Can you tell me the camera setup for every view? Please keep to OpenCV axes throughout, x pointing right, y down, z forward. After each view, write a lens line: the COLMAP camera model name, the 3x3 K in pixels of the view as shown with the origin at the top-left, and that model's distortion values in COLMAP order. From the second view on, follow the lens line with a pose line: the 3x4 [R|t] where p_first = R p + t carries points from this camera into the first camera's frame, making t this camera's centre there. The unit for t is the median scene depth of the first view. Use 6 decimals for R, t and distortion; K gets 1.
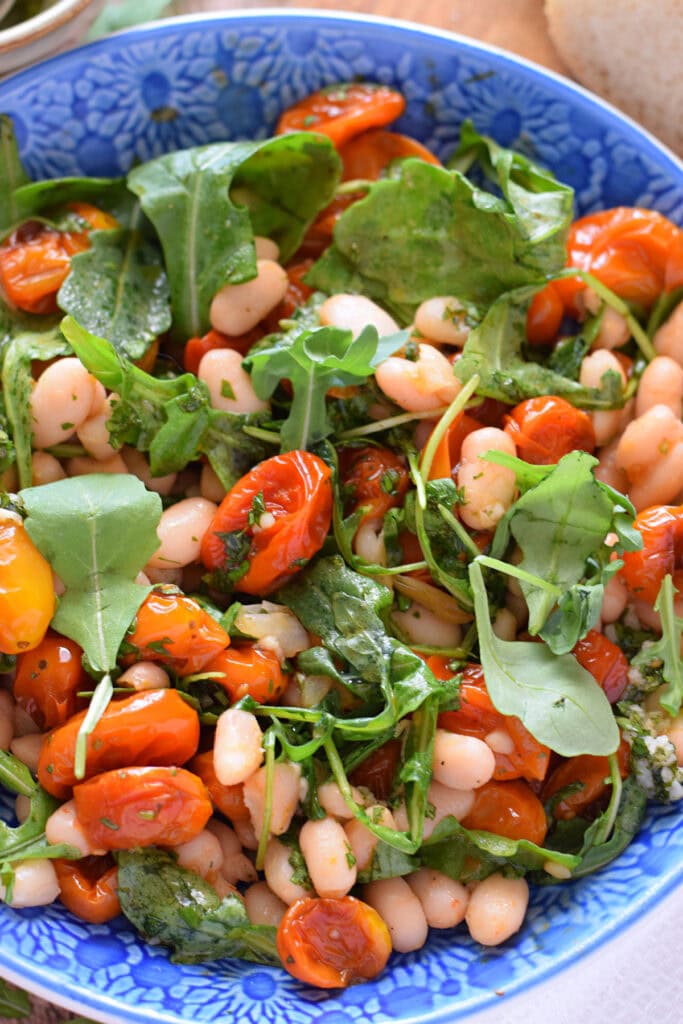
lens RADIAL K [[2531.8, 0, 341.5], [0, 2531.8, 512.0], [0, 0, 1]] dist [0.021737, -1.176470]
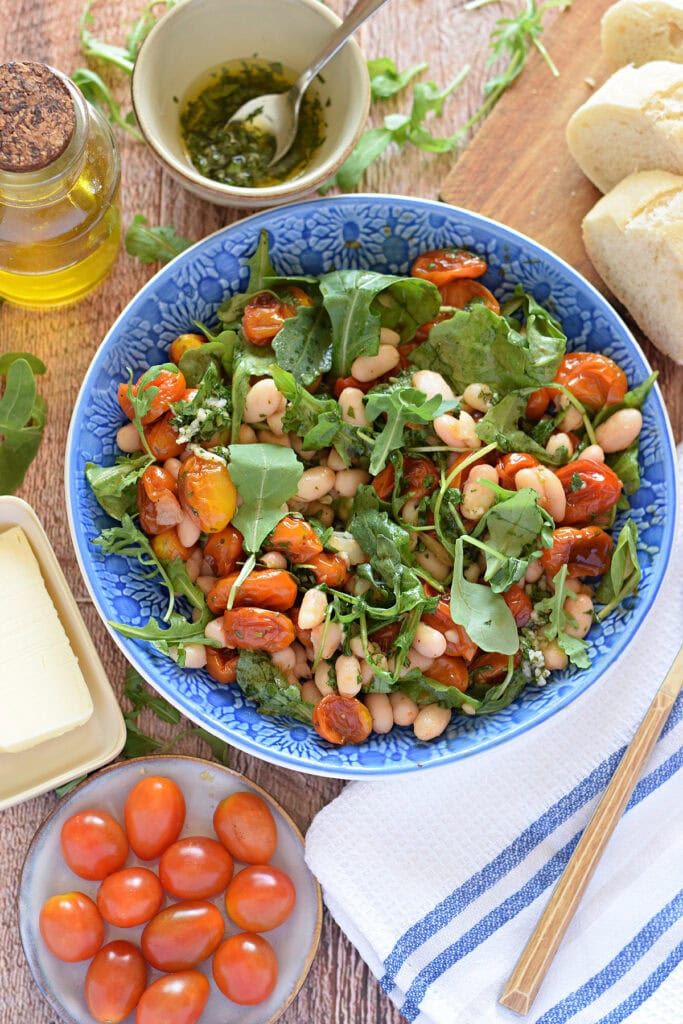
lens RADIAL K [[2448.4, 0, 360.0], [0, 2448.4, 507.8], [0, 0, 1]] dist [-0.025562, 0.151734]
pose [[0.975064, 0.211090, -0.068495, 0.097889], [-0.203938, 0.974010, 0.098564, -0.160341], [0.087520, -0.082137, 0.992771, -0.766666]]
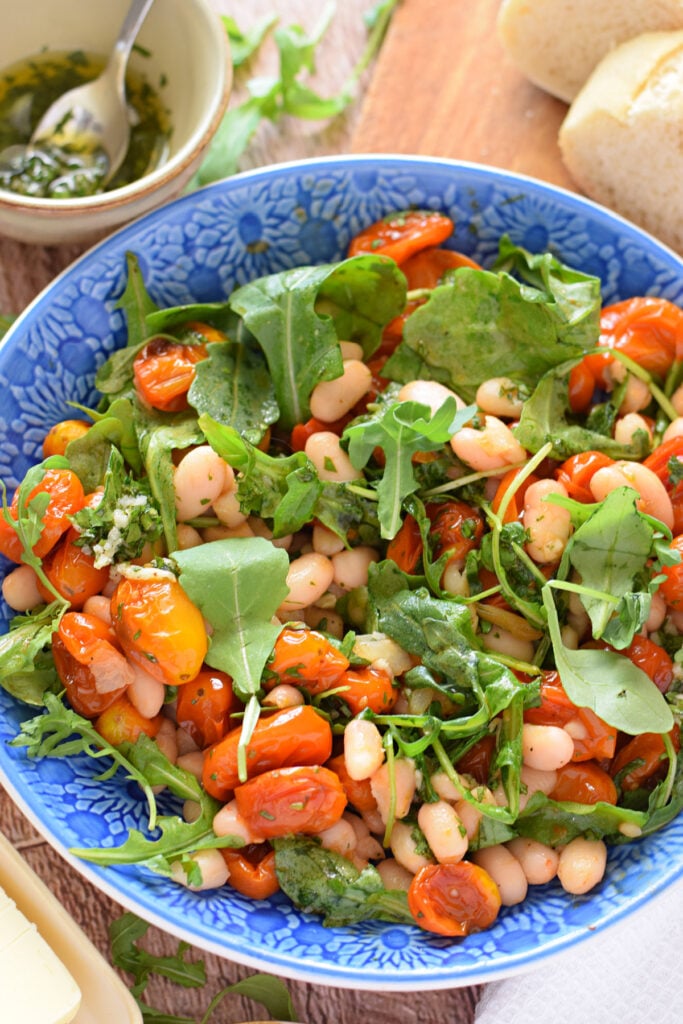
lens RADIAL K [[2502.4, 0, 341.5], [0, 2502.4, 512.0], [0, 0, 1]] dist [-0.146182, 0.654217]
pose [[0.997634, -0.066463, 0.017575, -0.064124], [0.067333, 0.996233, -0.054649, 0.042888], [-0.013877, 0.055704, 0.998351, -0.216921]]
